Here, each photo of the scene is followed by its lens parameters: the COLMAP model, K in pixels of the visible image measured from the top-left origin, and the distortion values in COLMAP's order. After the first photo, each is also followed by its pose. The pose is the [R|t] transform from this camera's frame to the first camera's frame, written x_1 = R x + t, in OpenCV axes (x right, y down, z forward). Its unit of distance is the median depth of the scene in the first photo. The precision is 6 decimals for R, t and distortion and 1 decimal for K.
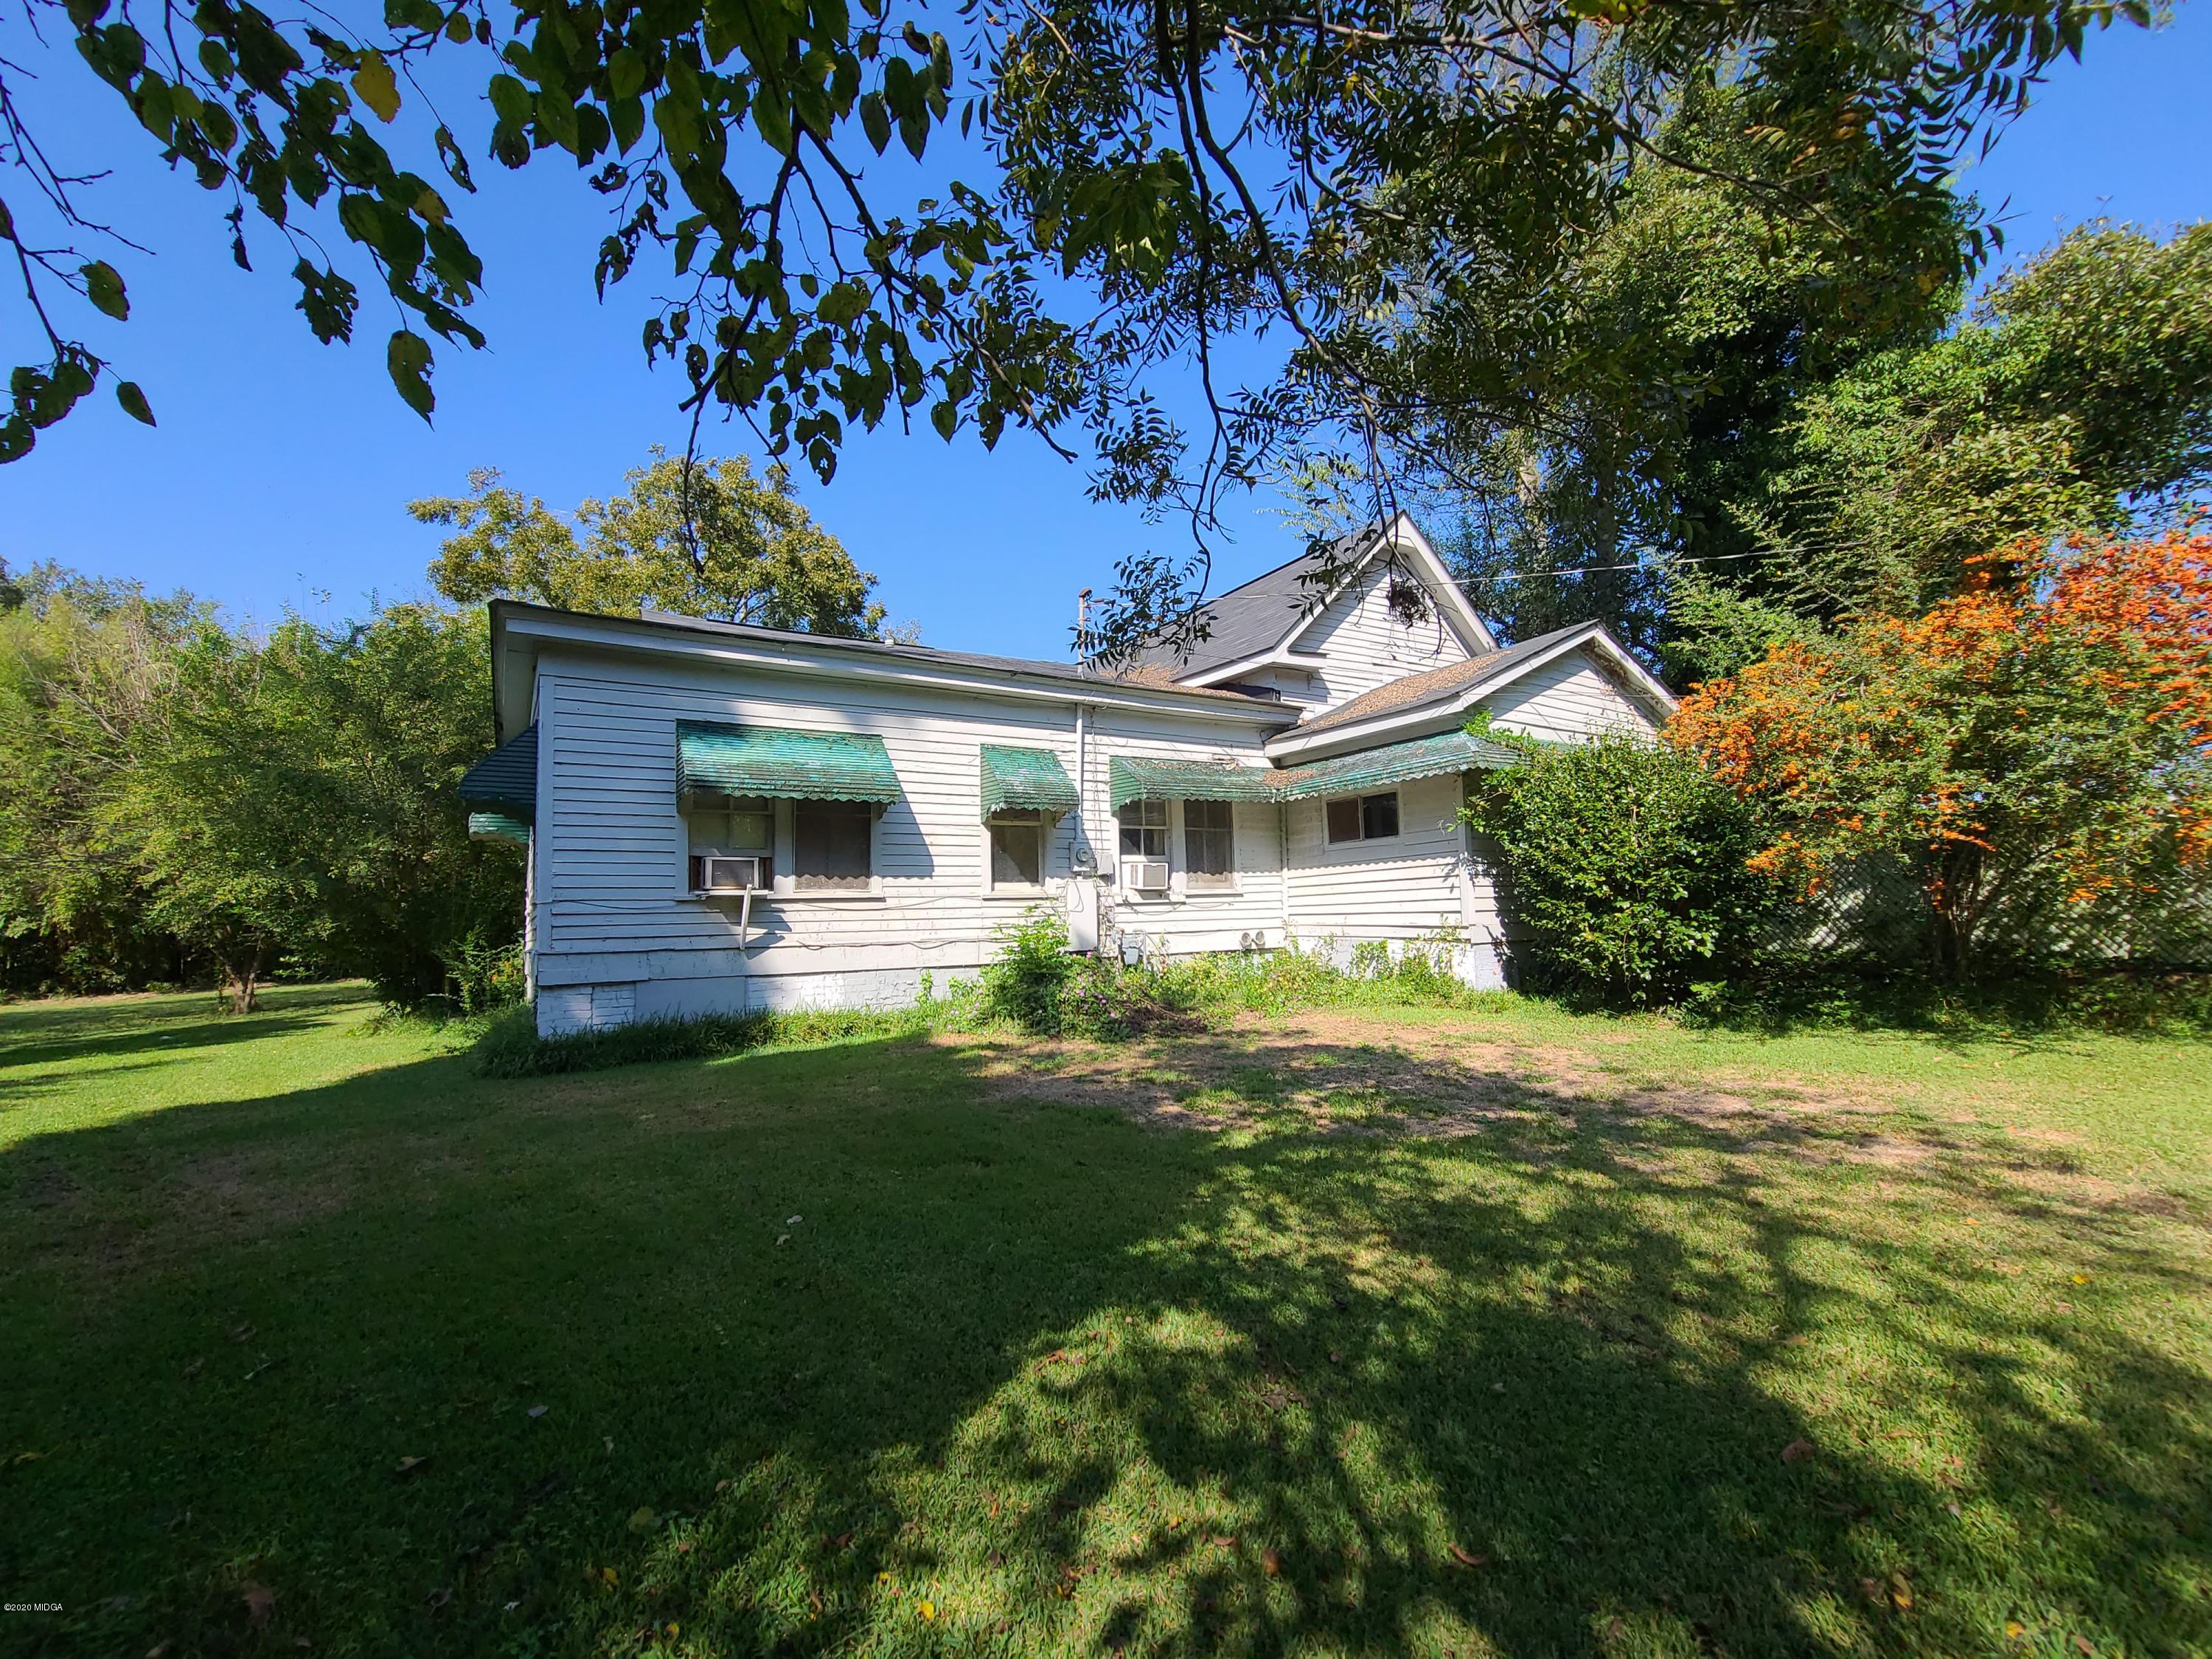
lens RADIAL K [[965.1, 0, 1106.8], [0, 965.1, 836.5], [0, 0, 1]] dist [0.000130, 0.000405]
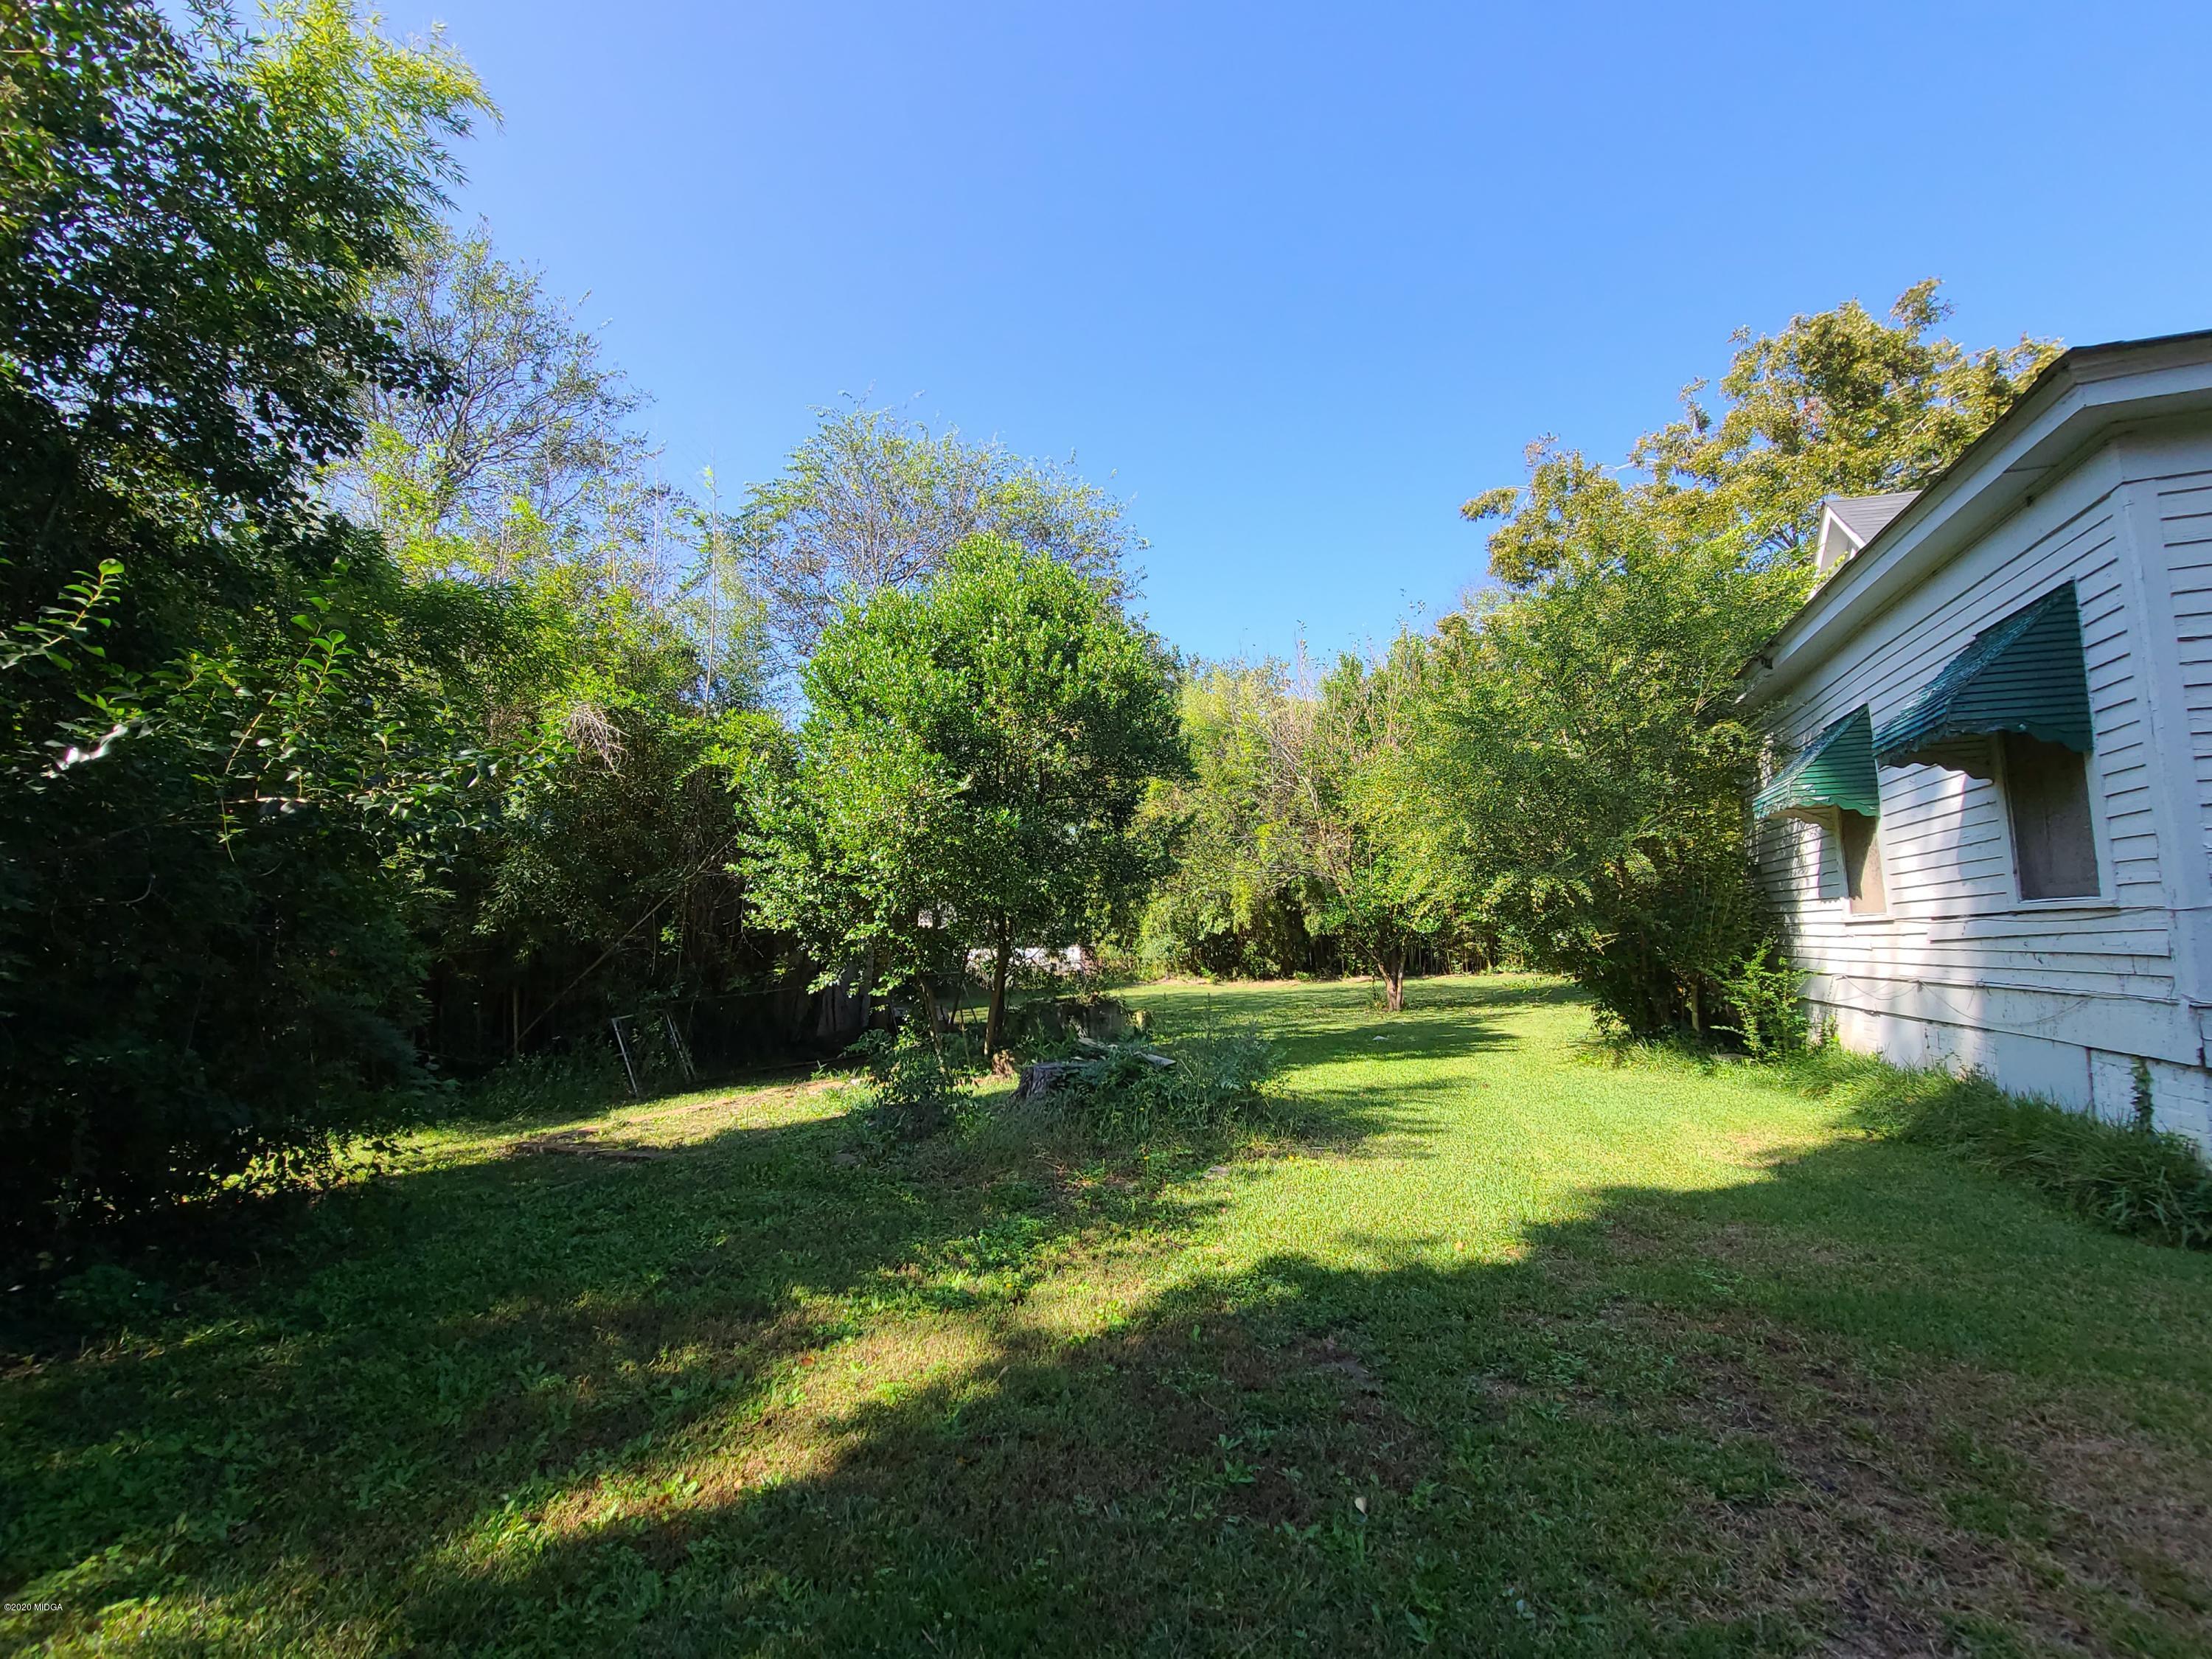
lens RADIAL K [[965.1, 0, 1106.8], [0, 965.1, 836.5], [0, 0, 1]] dist [0.000130, 0.000405]
pose [[0.615955, -0.066748, -0.784948, -0.186141], [0.069375, 0.997129, -0.030351, 0.002382], [0.784720, -0.035761, 0.618817, 0.076040]]
